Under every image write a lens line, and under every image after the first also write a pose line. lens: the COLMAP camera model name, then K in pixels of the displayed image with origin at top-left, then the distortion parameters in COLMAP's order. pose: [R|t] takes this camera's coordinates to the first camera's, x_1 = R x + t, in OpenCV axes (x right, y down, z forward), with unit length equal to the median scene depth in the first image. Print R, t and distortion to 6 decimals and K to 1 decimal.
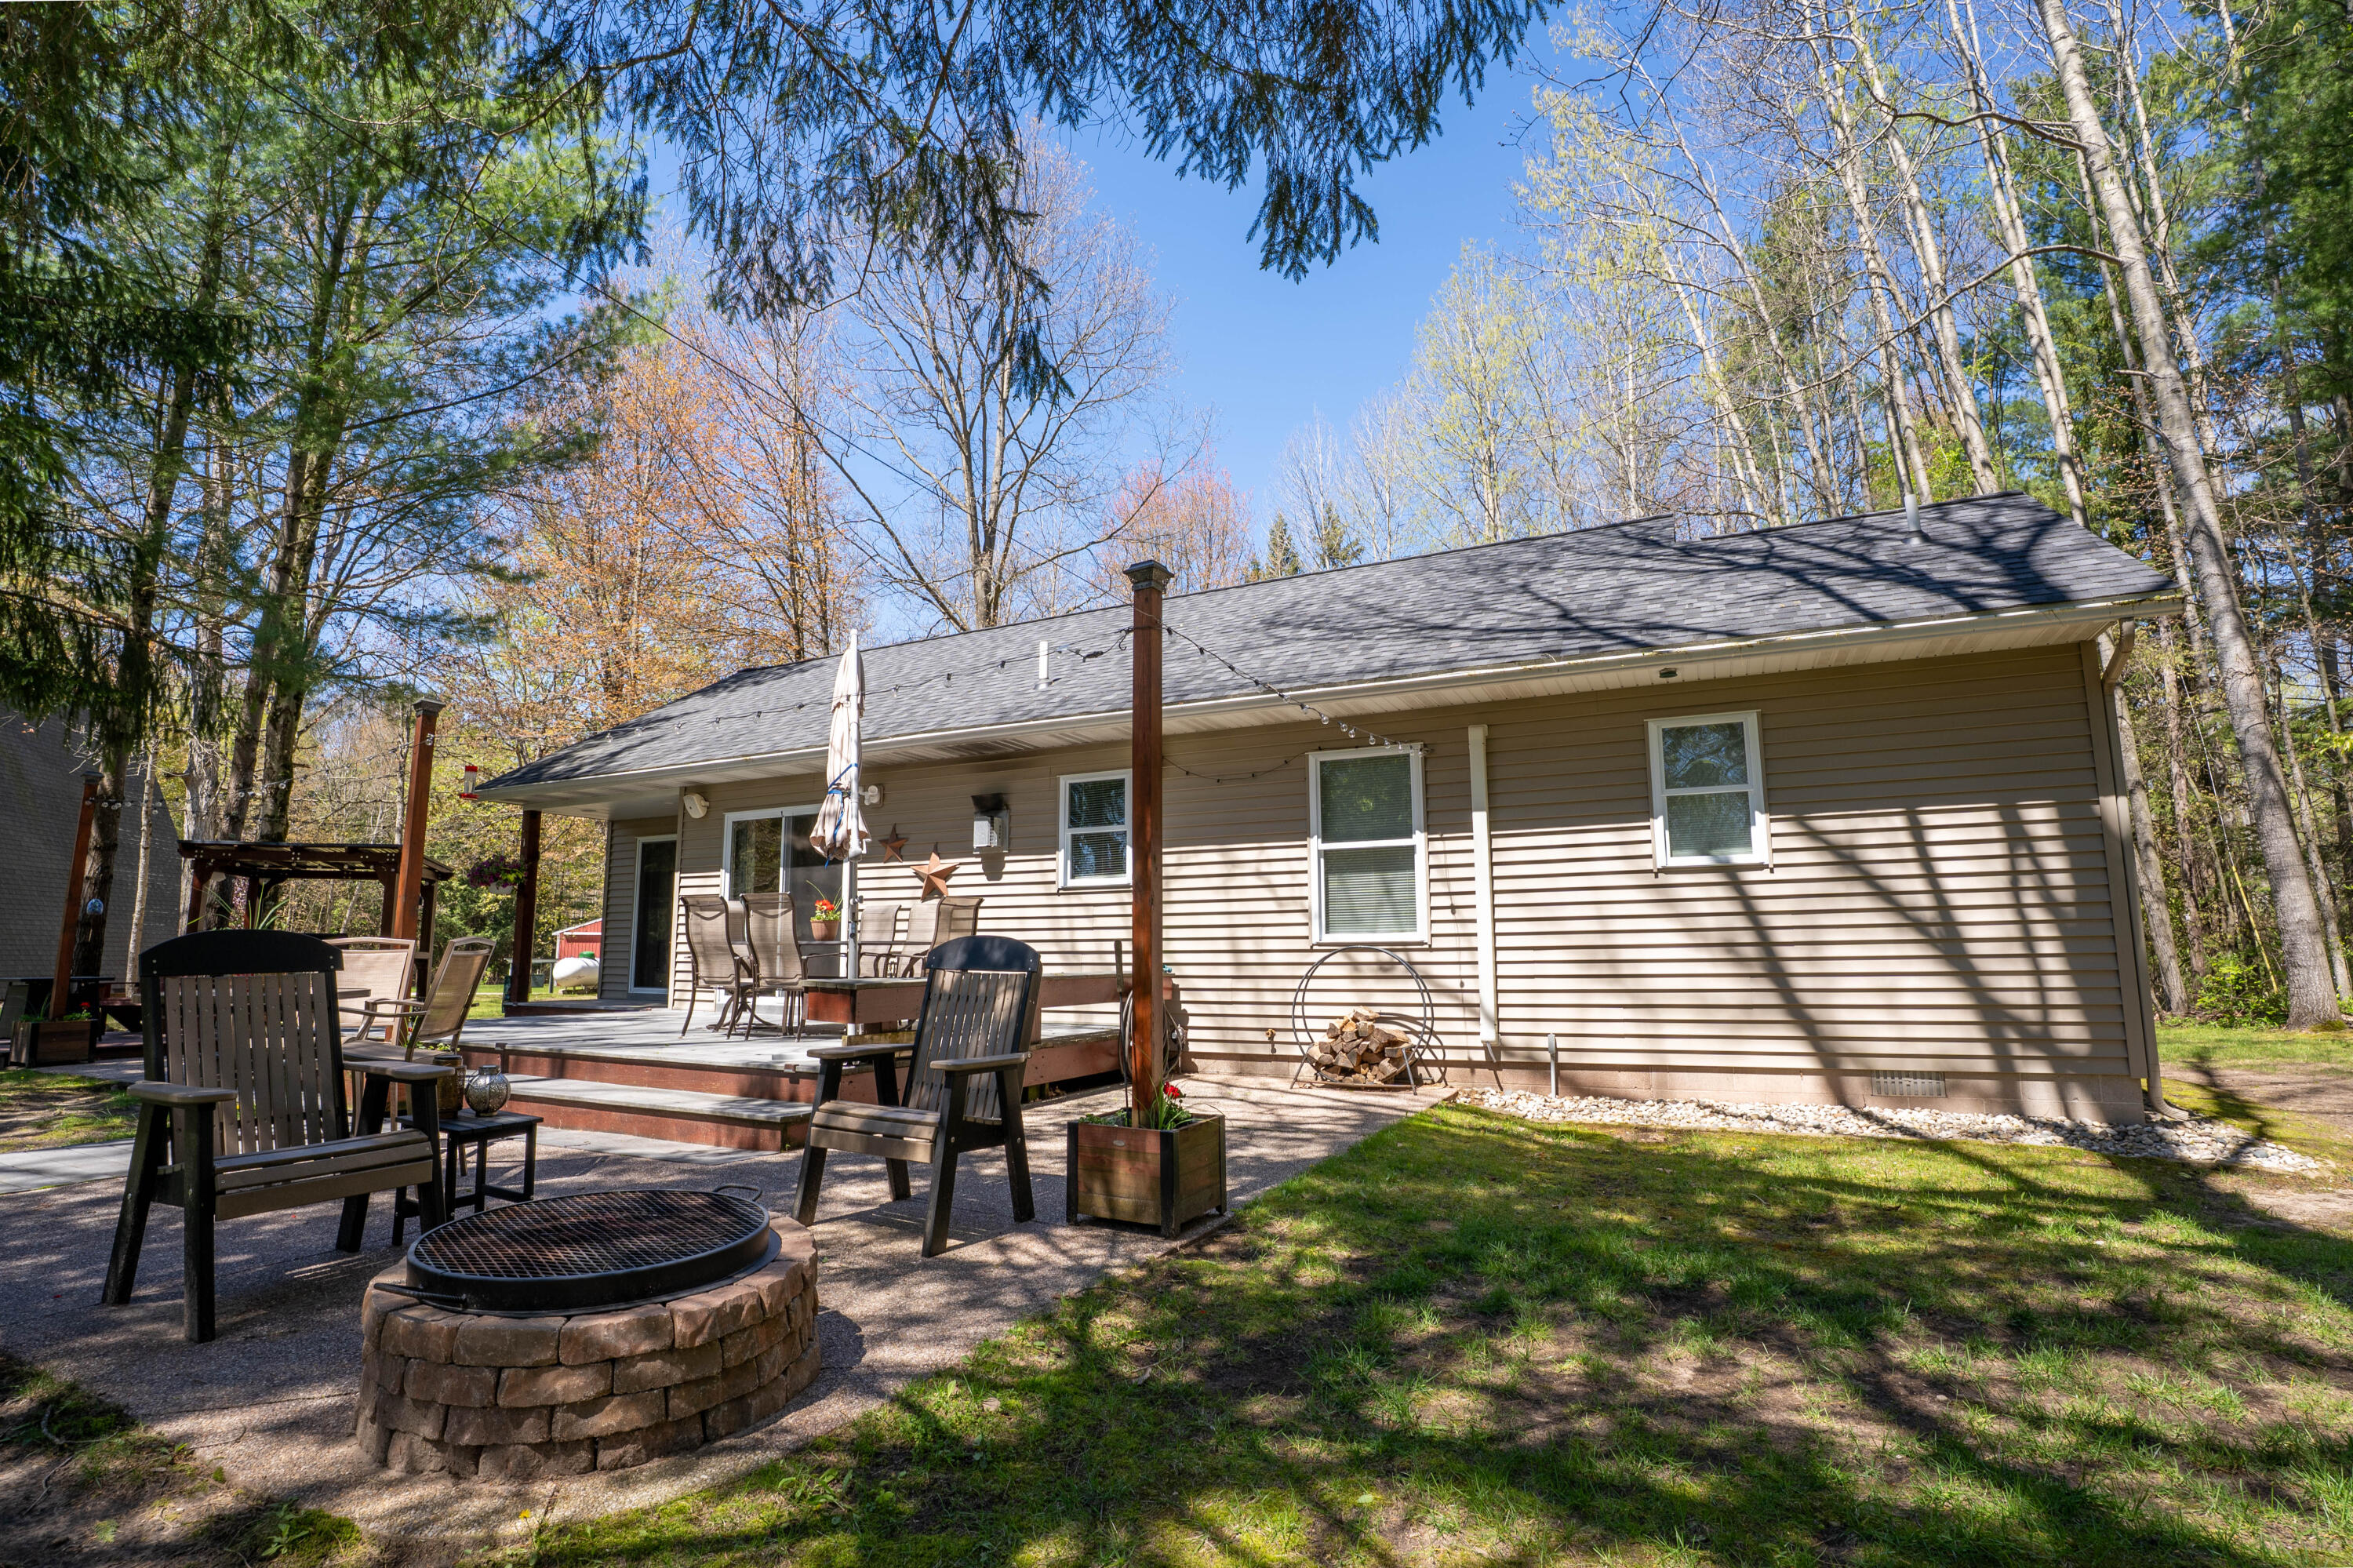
lens RADIAL K [[1093.6, 0, 1179.1], [0, 1093.6, 793.6], [0, 0, 1]] dist [-0.001379, -0.000026]
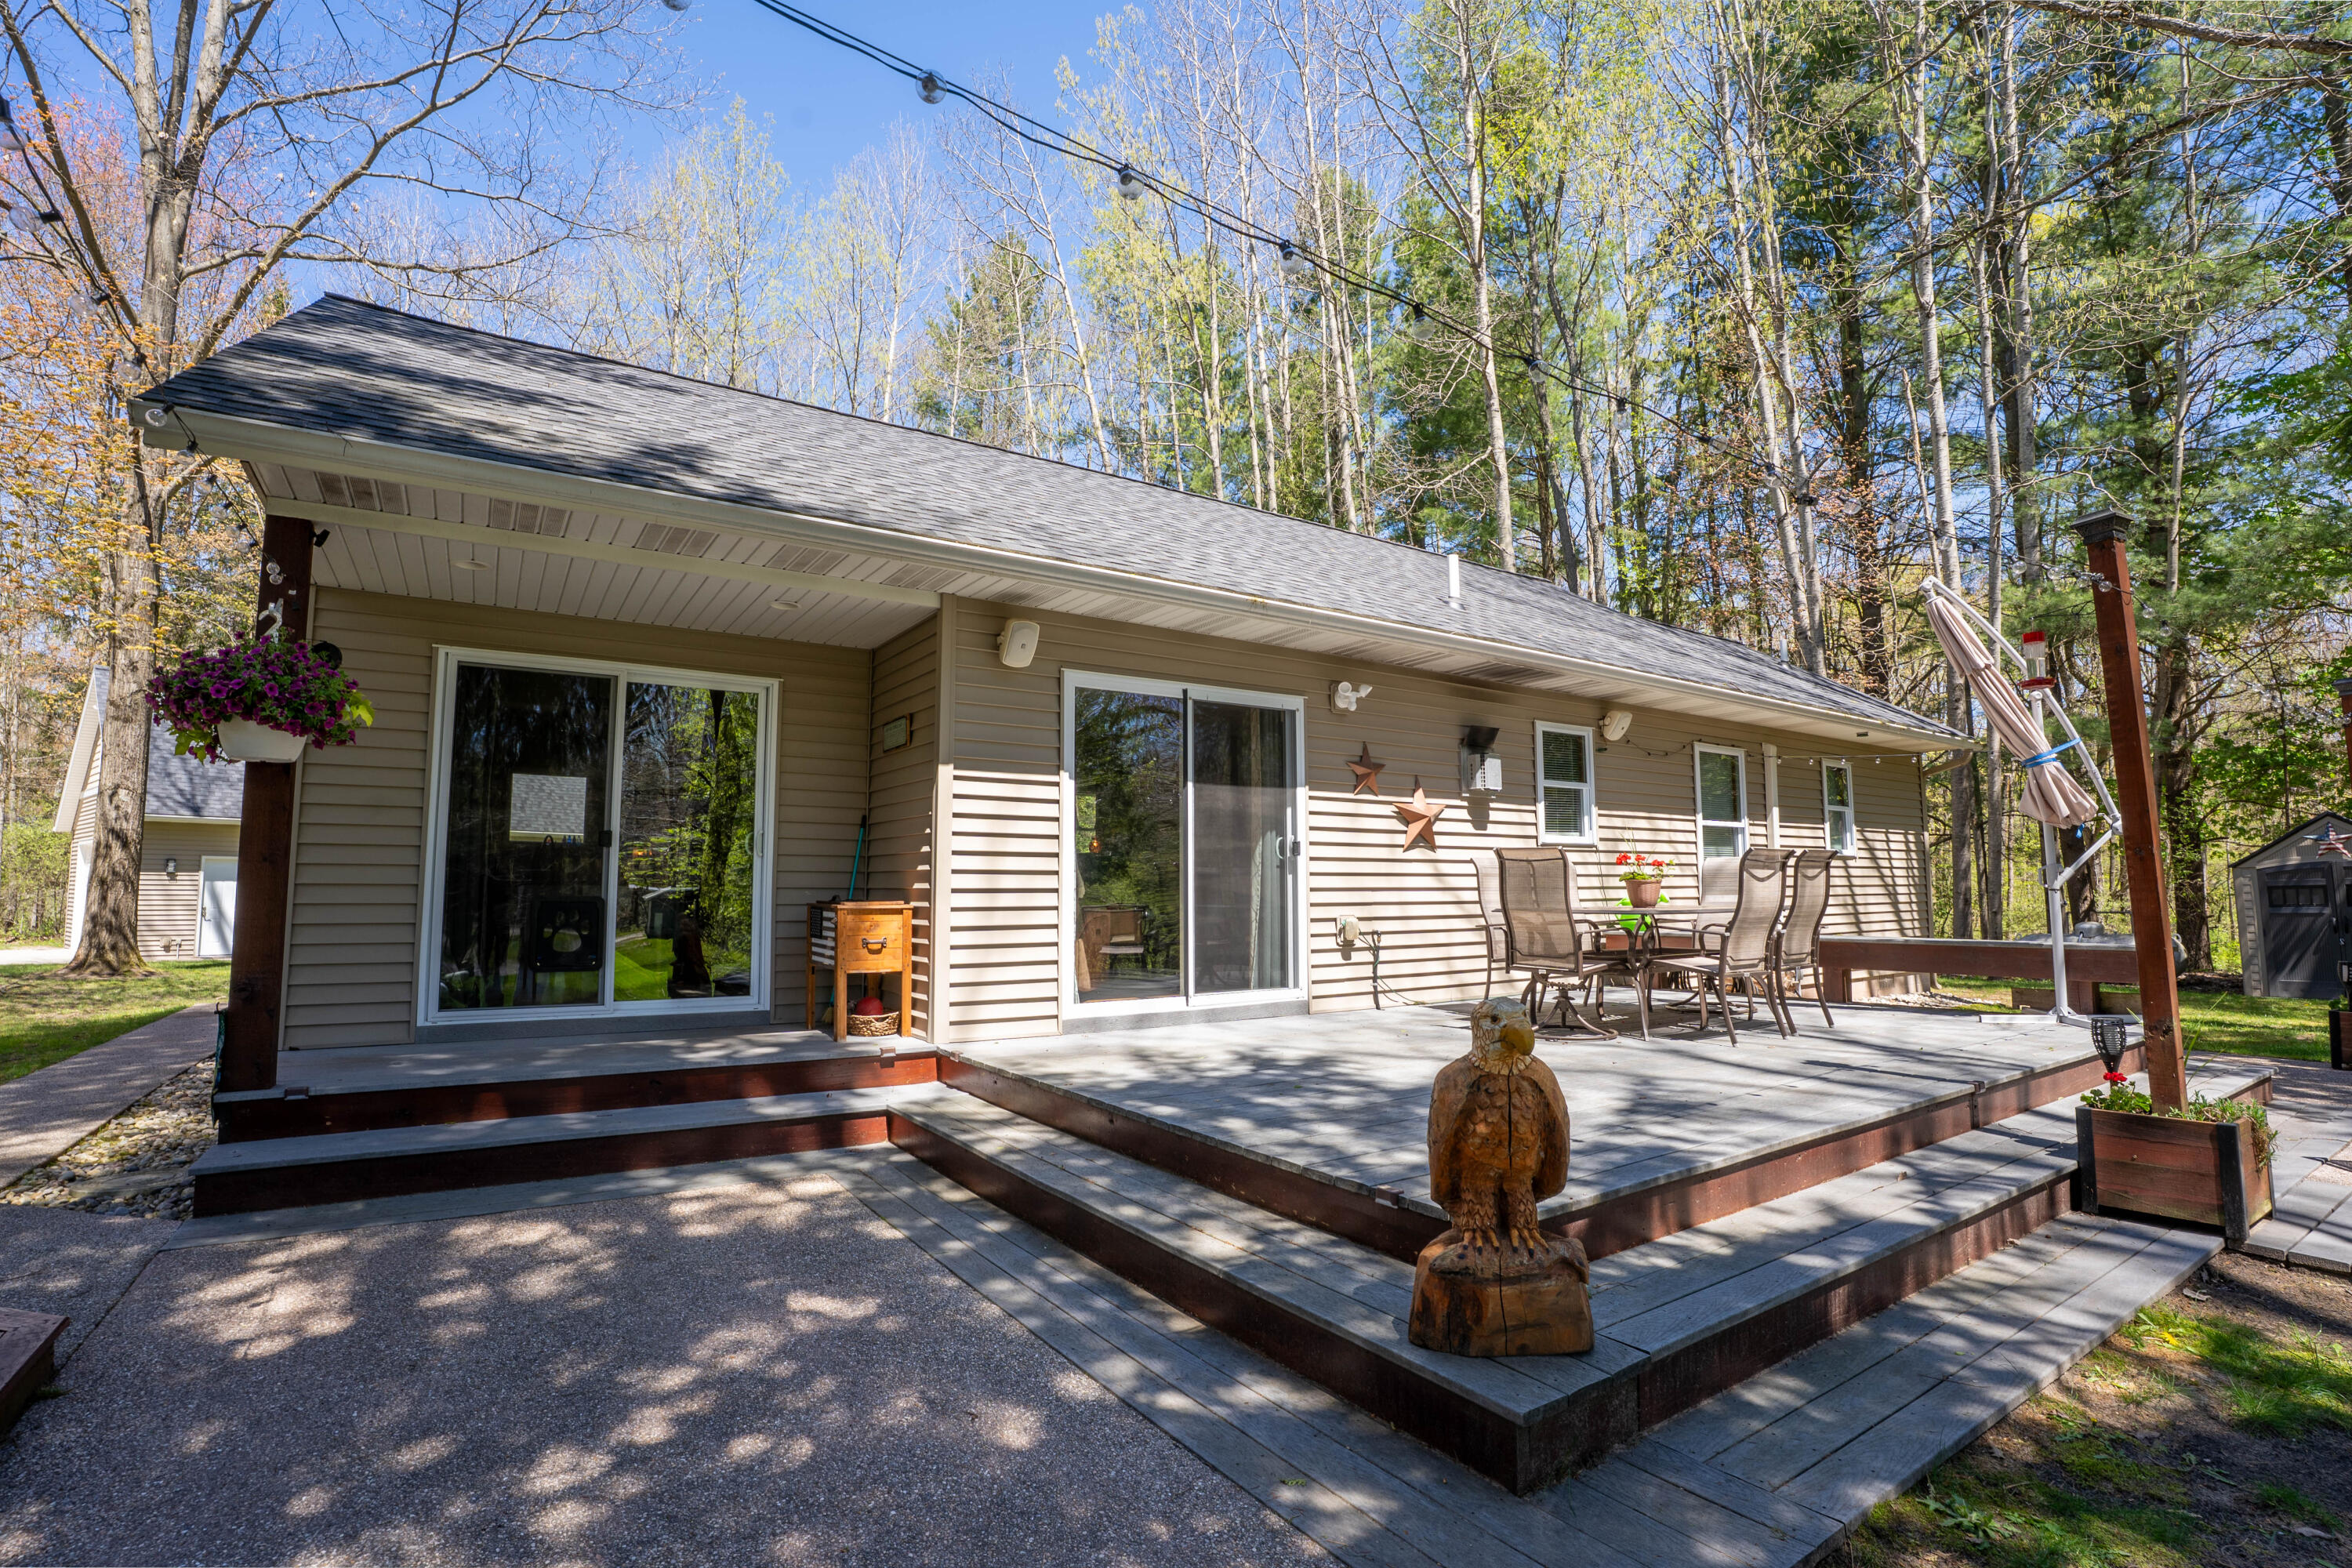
lens RADIAL K [[1093.1, 0, 1178.4], [0, 1093.1, 785.7], [0, 0, 1]] dist [-0.001379, -0.000026]
pose [[0.501847, 0.085557, 0.860715, -0.998991], [-0.130893, 0.991148, -0.022204, 0.094166], [-0.854995, -0.101518, 0.508603, 0.777643]]
